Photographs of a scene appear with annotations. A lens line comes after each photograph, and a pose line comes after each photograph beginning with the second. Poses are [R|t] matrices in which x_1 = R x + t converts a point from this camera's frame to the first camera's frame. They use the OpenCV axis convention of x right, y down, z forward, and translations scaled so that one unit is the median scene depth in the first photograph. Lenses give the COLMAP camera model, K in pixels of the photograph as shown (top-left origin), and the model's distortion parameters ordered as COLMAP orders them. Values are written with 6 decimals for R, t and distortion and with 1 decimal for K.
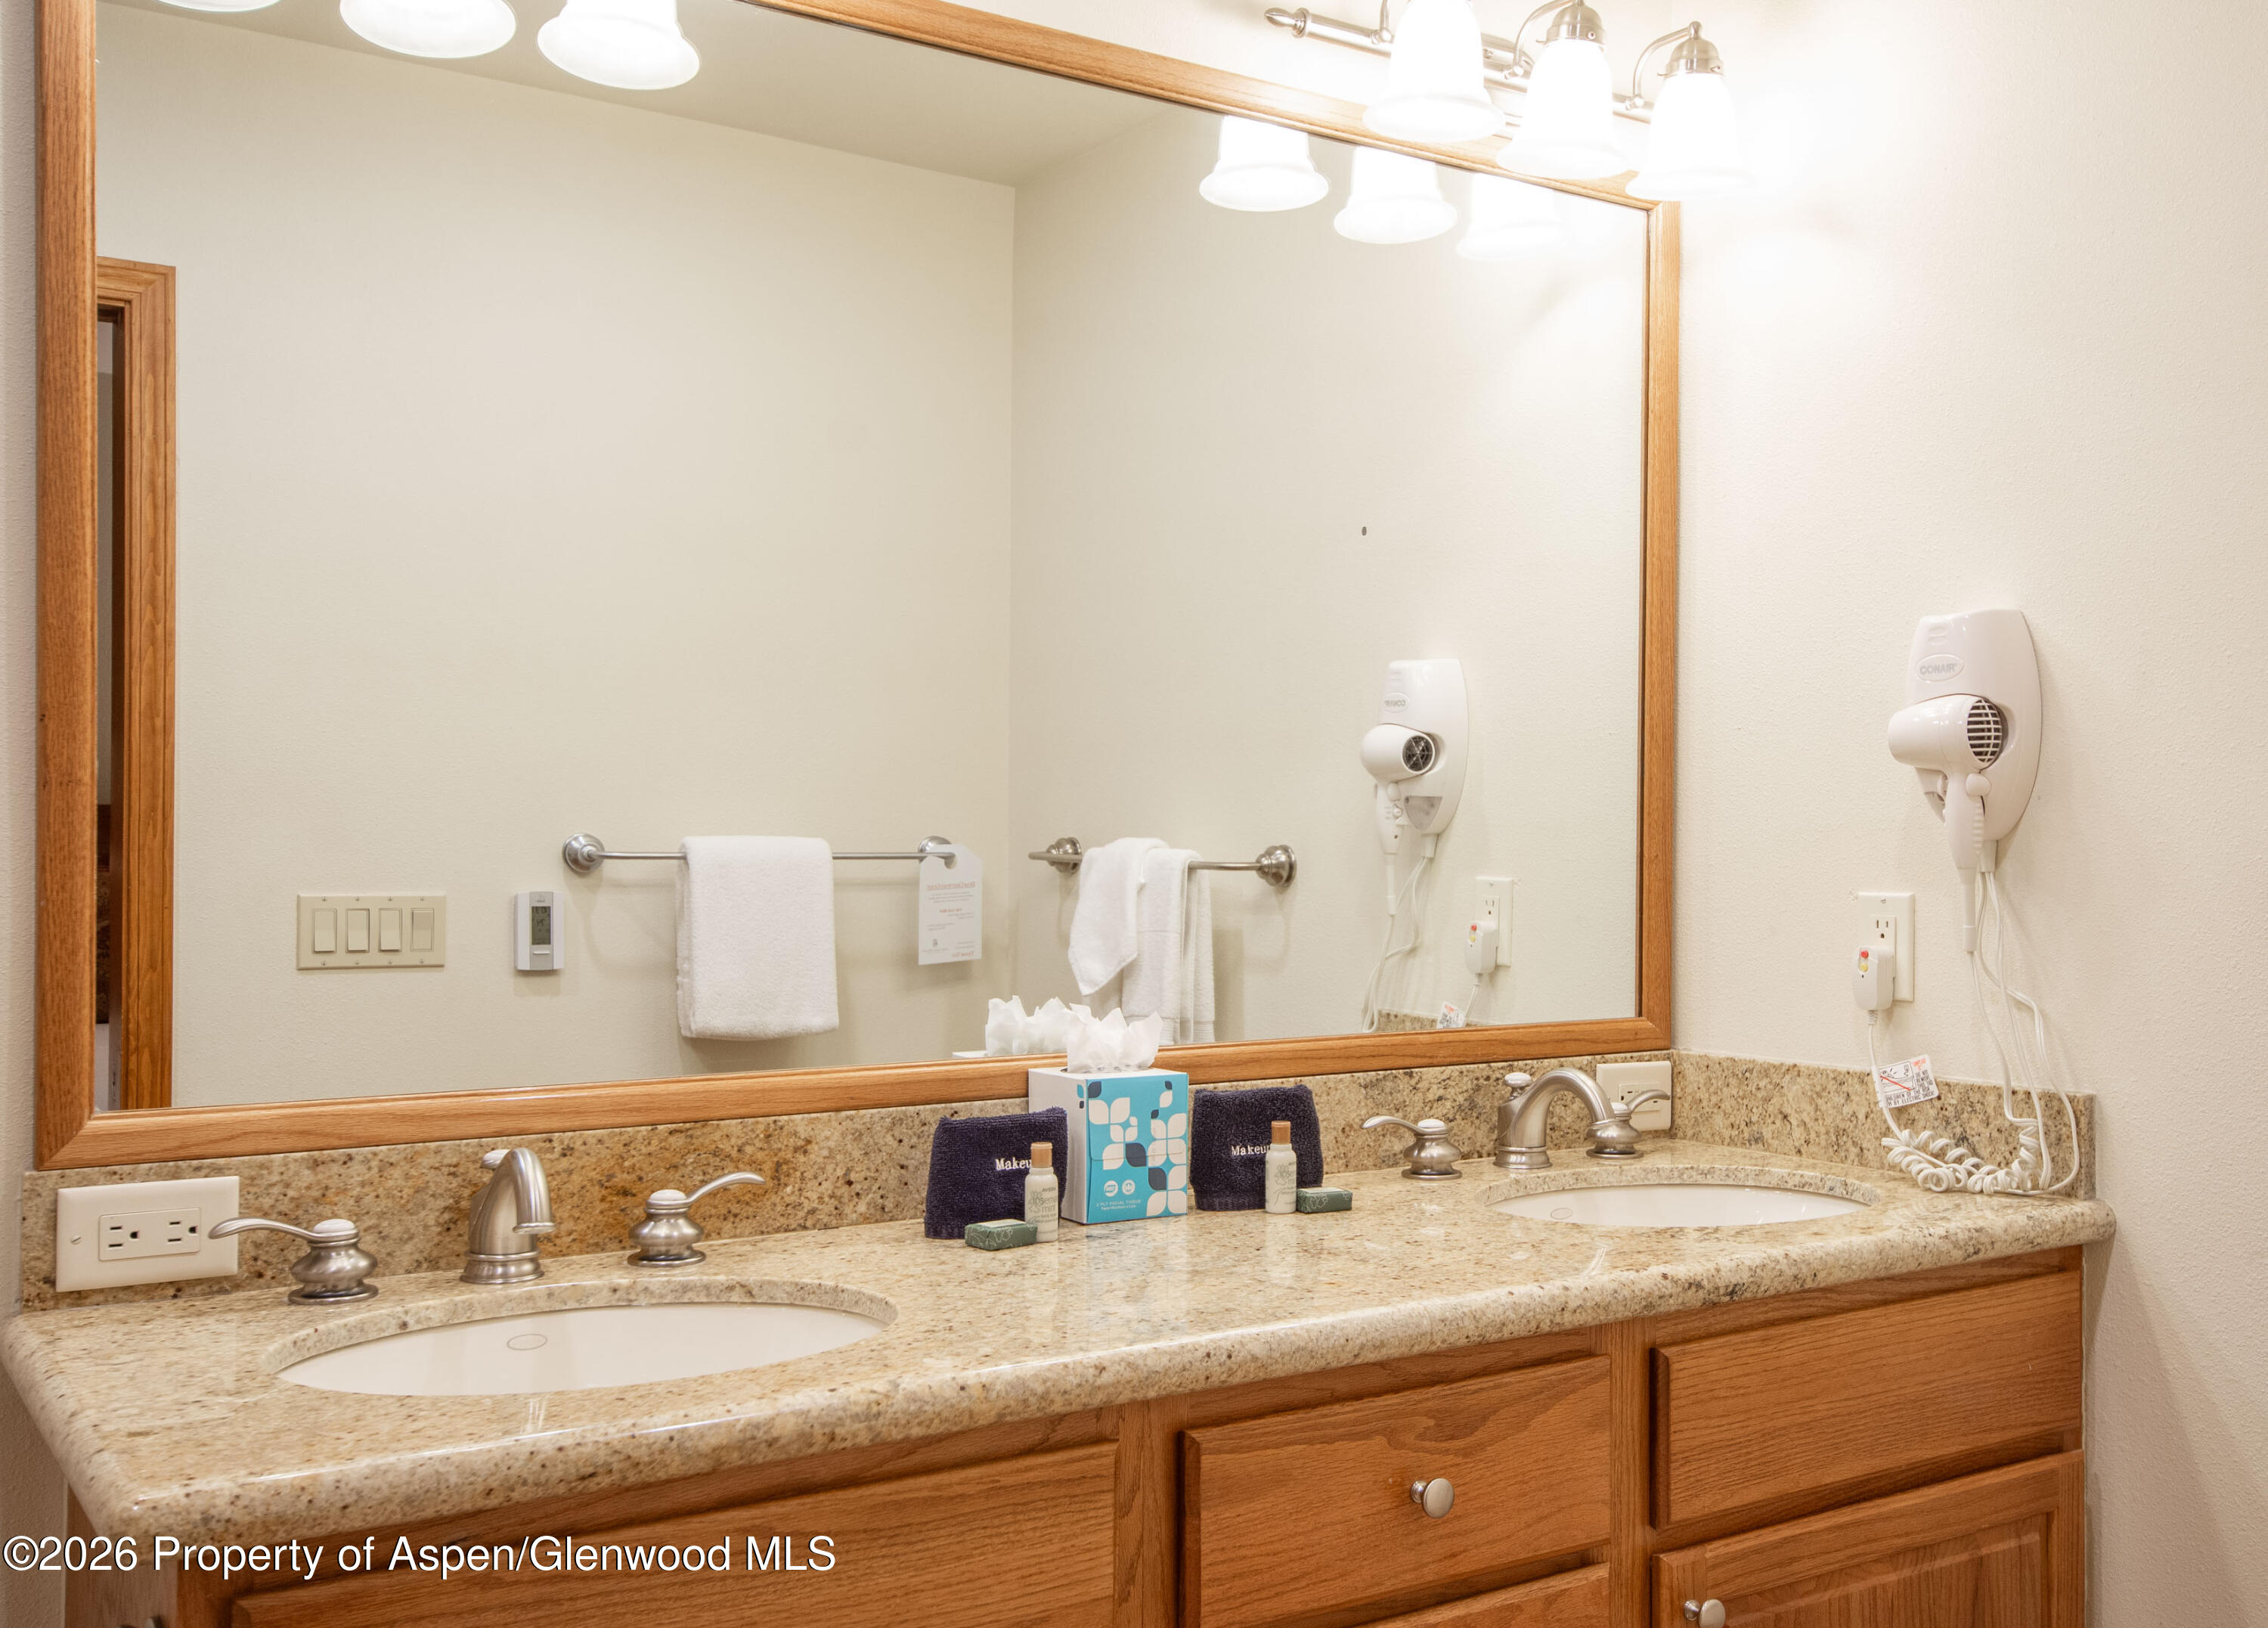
lens RADIAL K [[2018.6, 0, 1134.0], [0, 2018.6, 814.0], [0, 0, 1]] dist [-0.002157, -0.005413]
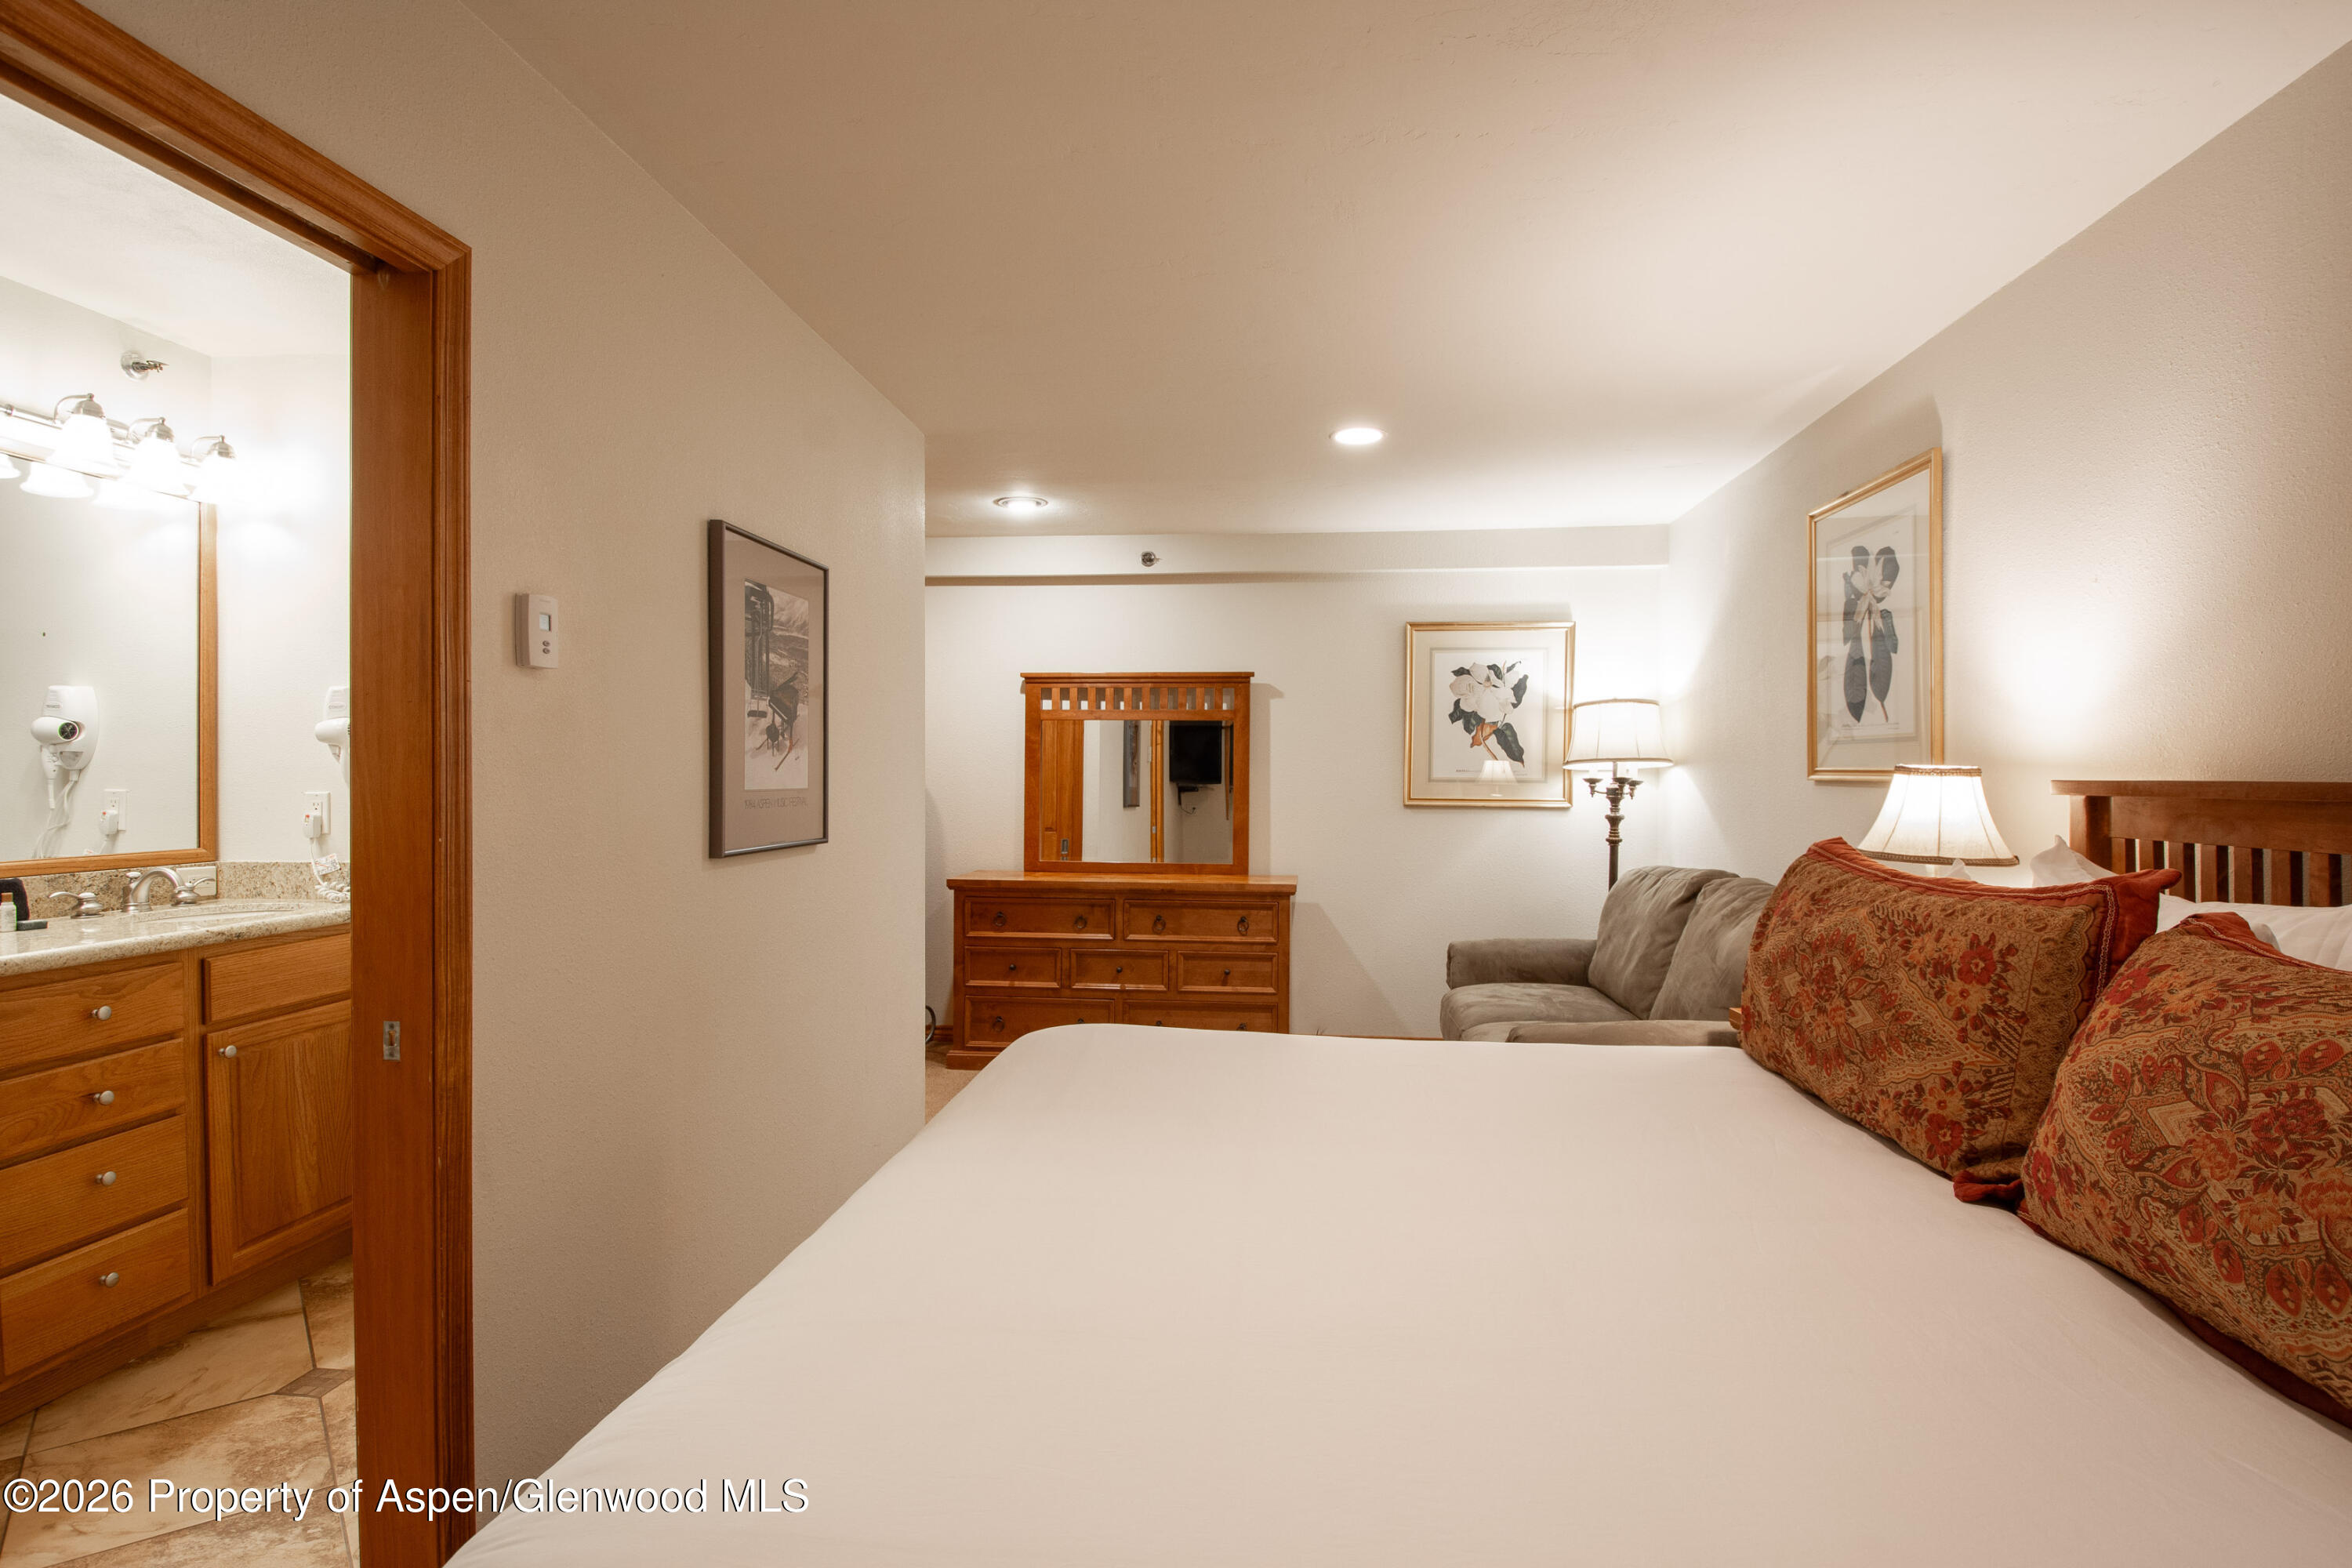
lens RADIAL K [[1200.6, 0, 1176.0], [0, 1200.6, 784.0], [0, 0, 1]] dist [0.002419, -0.010328]
pose [[0.605952, -0.013576, 0.795385, -0.177584], [-0.003207, 0.999805, 0.019508, -0.003471], [-0.795495, -0.014372, 0.605790, -0.794163]]
